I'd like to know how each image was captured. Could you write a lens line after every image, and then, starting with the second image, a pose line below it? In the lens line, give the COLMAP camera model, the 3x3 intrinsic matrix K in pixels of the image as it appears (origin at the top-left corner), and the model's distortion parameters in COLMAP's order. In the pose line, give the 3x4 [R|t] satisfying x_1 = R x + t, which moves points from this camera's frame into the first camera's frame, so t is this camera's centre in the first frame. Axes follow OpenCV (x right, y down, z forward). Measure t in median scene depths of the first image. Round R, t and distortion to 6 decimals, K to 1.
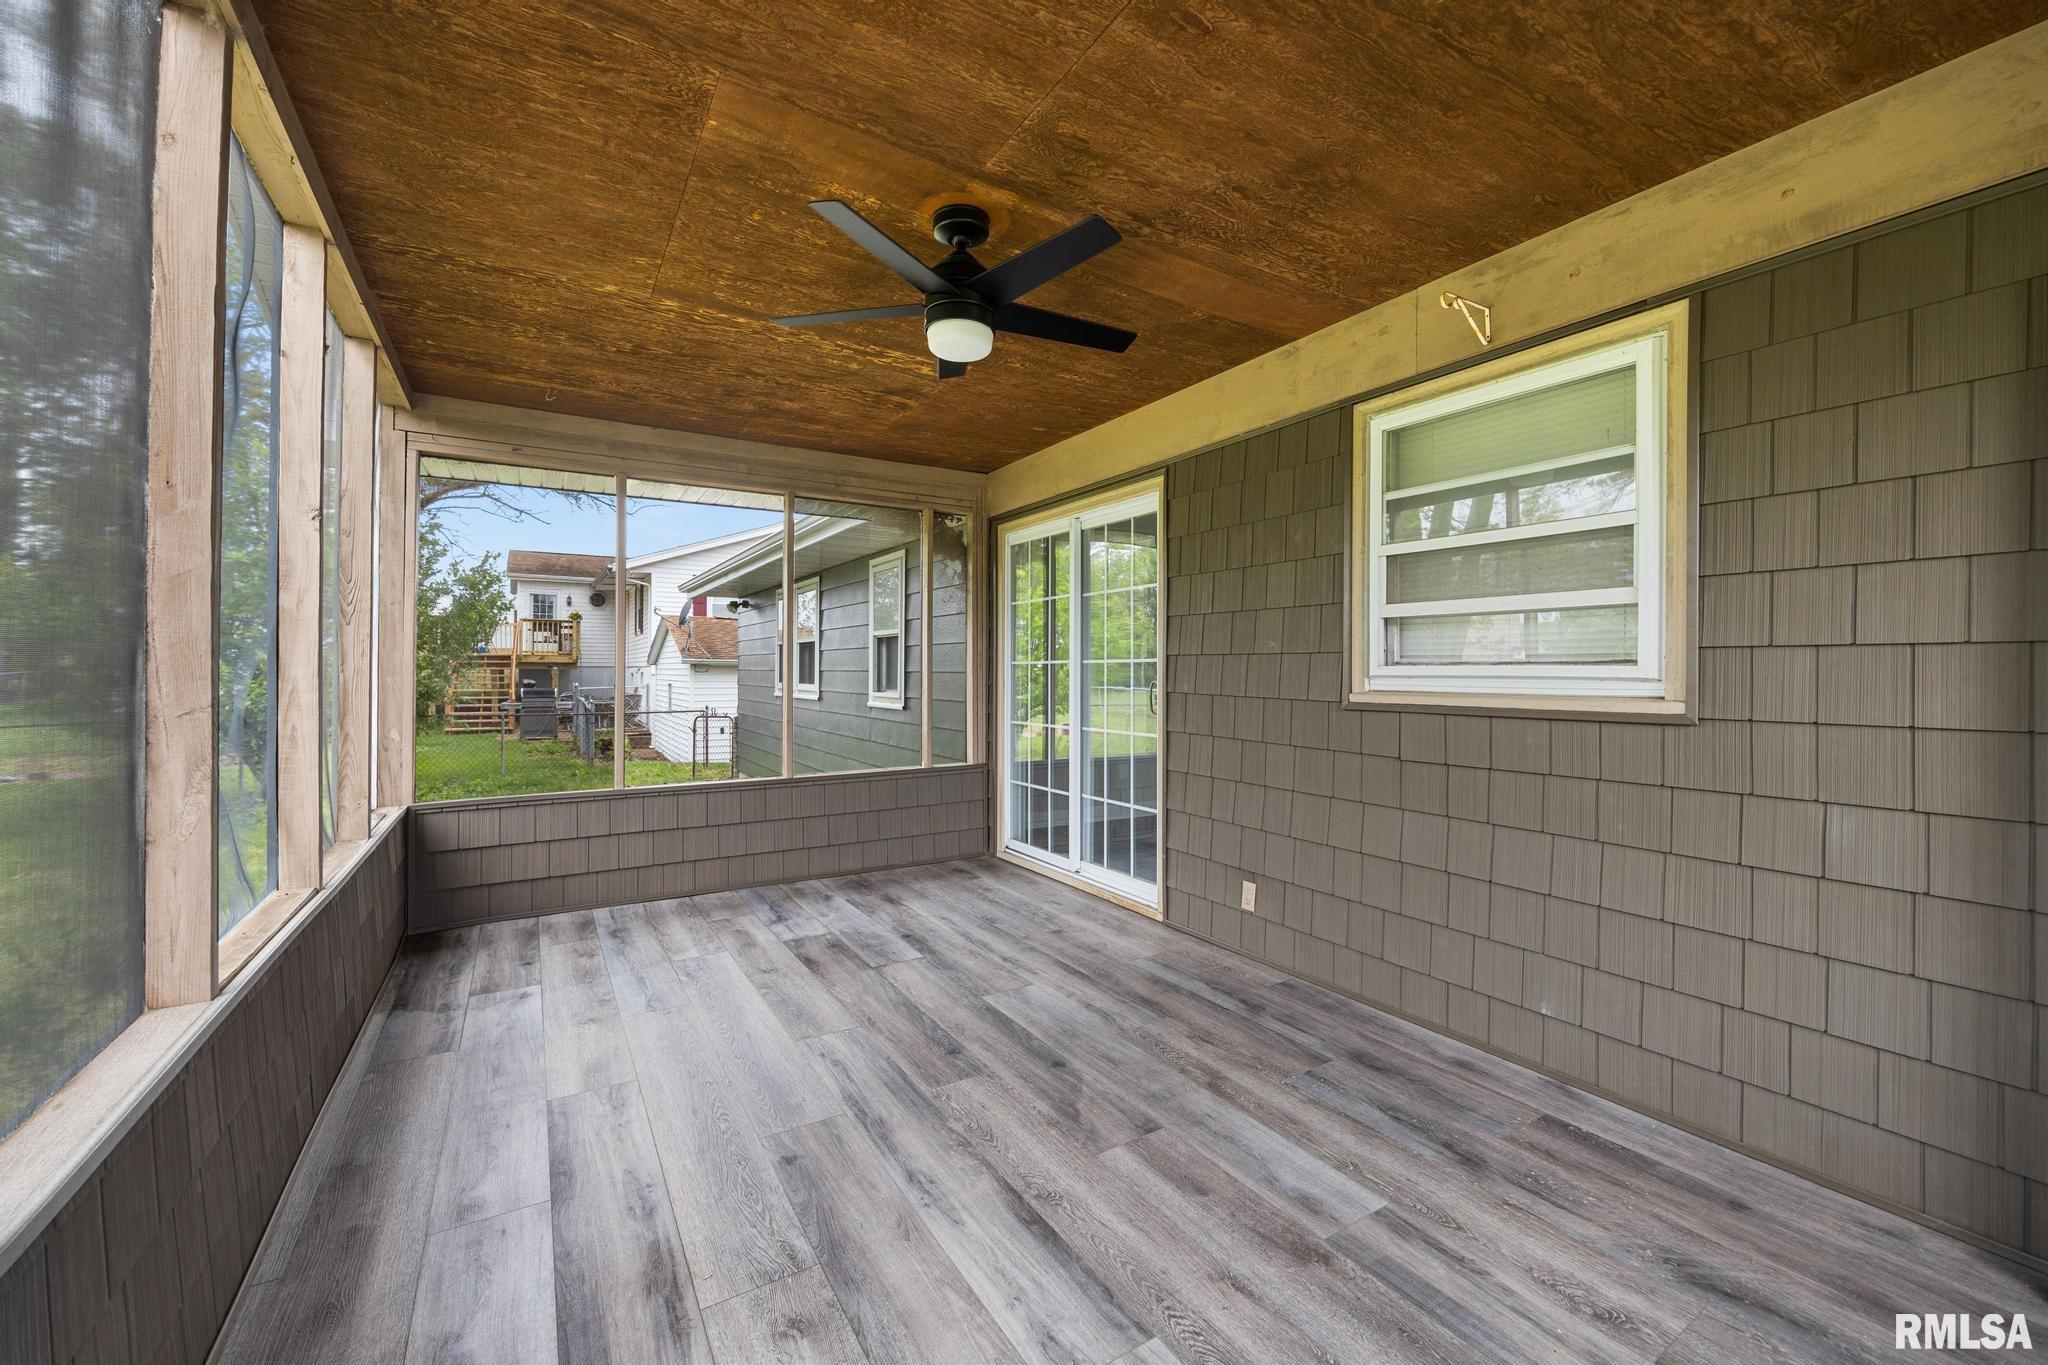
lens RADIAL K [[823.3, 0, 1025.2], [0, 823.3, 674.5], [0, 0, 1]] dist [0.009057, 0.000379]
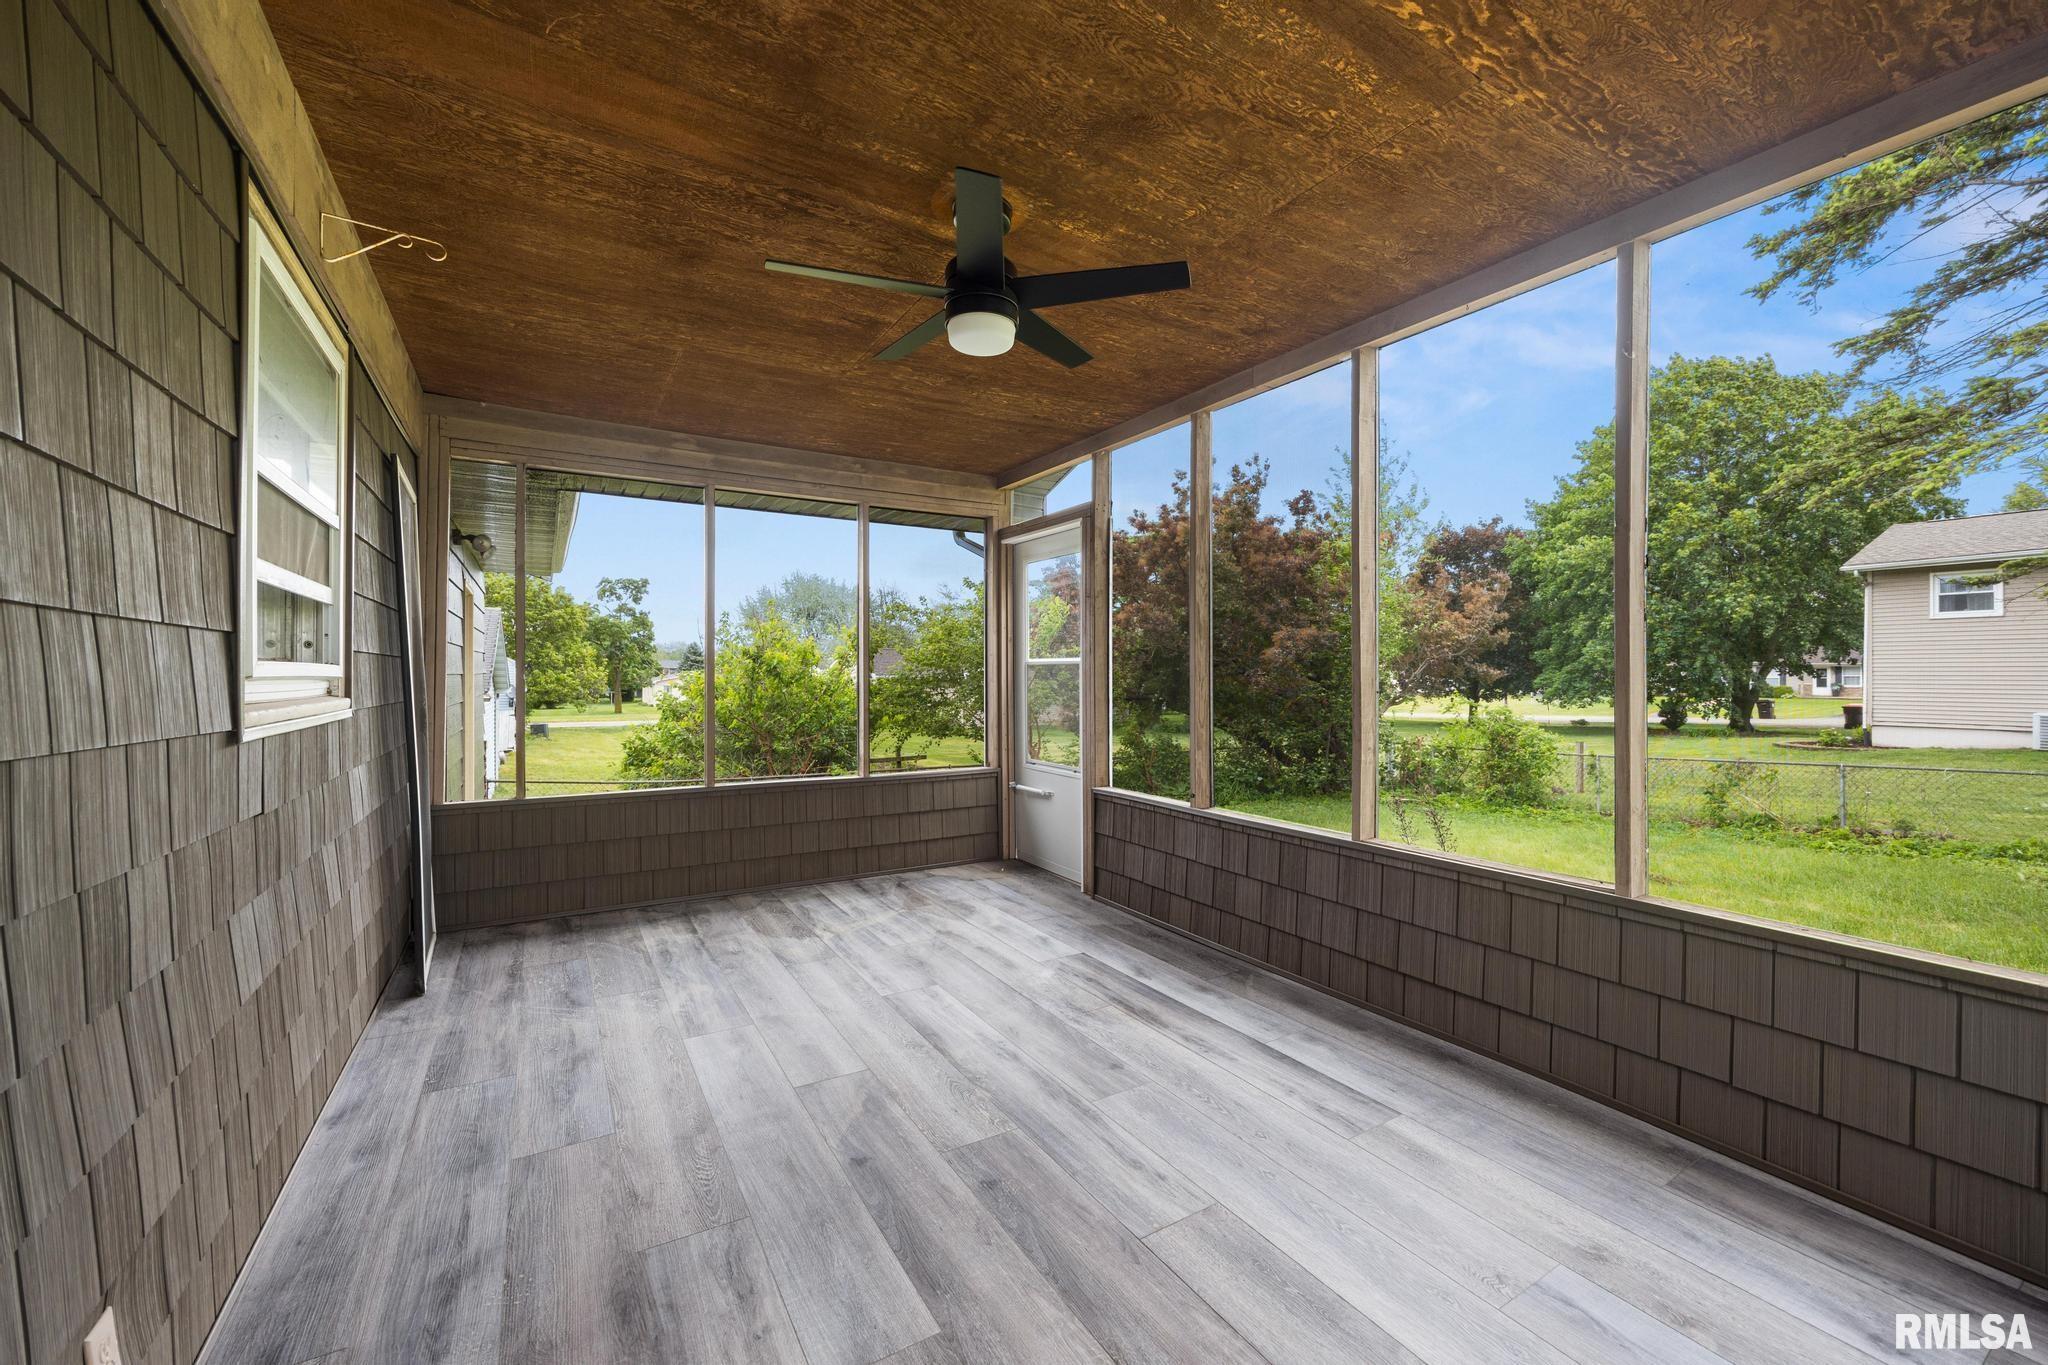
lens RADIAL K [[823.3, 0, 1023.3], [0, 823.3, 677.5], [0, 0, 1]] dist [0.009057, 0.000379]
pose [[-0.999926, 0.000130, 0.012133, -0.147812], [0.000223, 0.999970, 0.007680, -0.006481], [-0.012131, 0.007682, -0.999897, 2.042026]]
